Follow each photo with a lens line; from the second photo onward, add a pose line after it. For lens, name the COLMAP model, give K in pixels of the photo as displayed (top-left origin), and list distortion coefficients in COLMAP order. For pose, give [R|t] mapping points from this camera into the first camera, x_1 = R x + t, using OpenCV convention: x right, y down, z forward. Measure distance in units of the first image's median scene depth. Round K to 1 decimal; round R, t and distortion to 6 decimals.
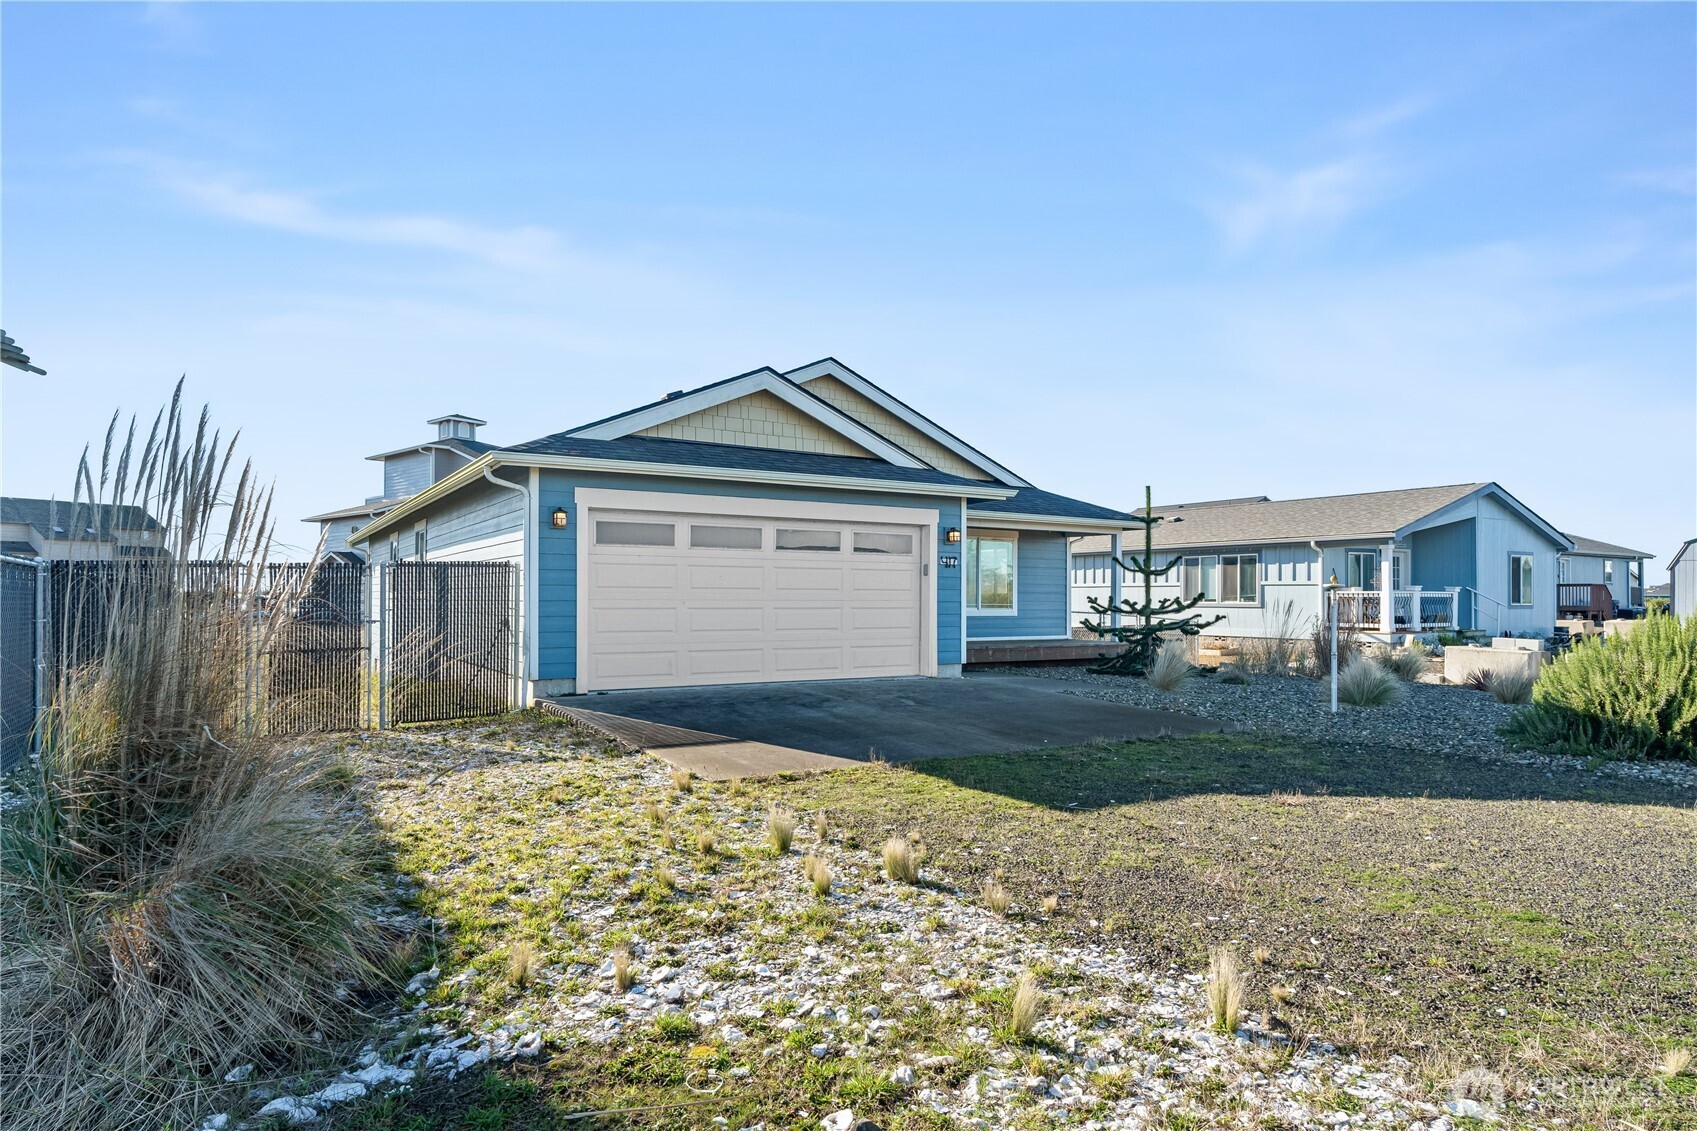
lens RADIAL K [[1172.1, 0, 848.5], [0, 1172.1, 565.5], [0, 0, 1]] dist [-0.003551, -0.000212]
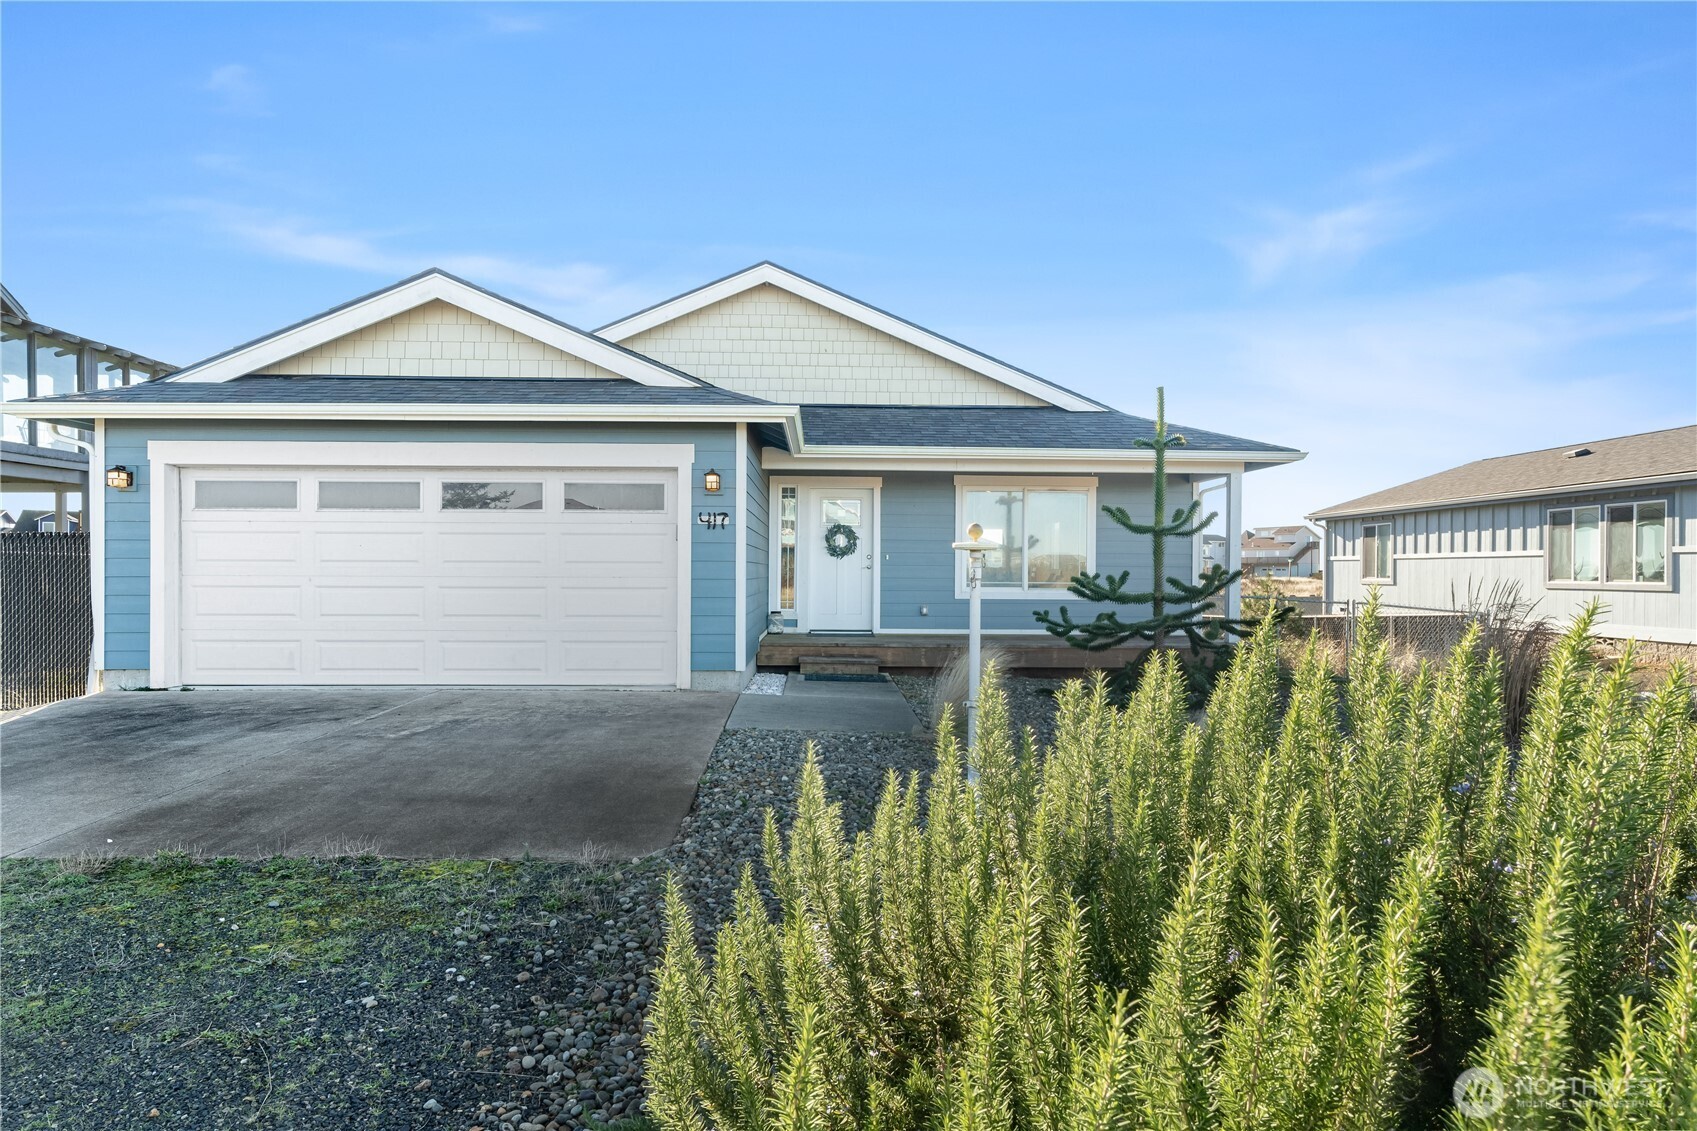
lens RADIAL K [[1172.1, 0, 848.5], [0, 1172.1, 565.5], [0, 0, 1]] dist [-0.003551, -0.000212]
pose [[0.841630, -0.008988, -0.539980, 0.529004], [0.015605, 0.999849, 0.007680, 0.019695], [0.539829, -0.014890, 0.841643, 0.475465]]
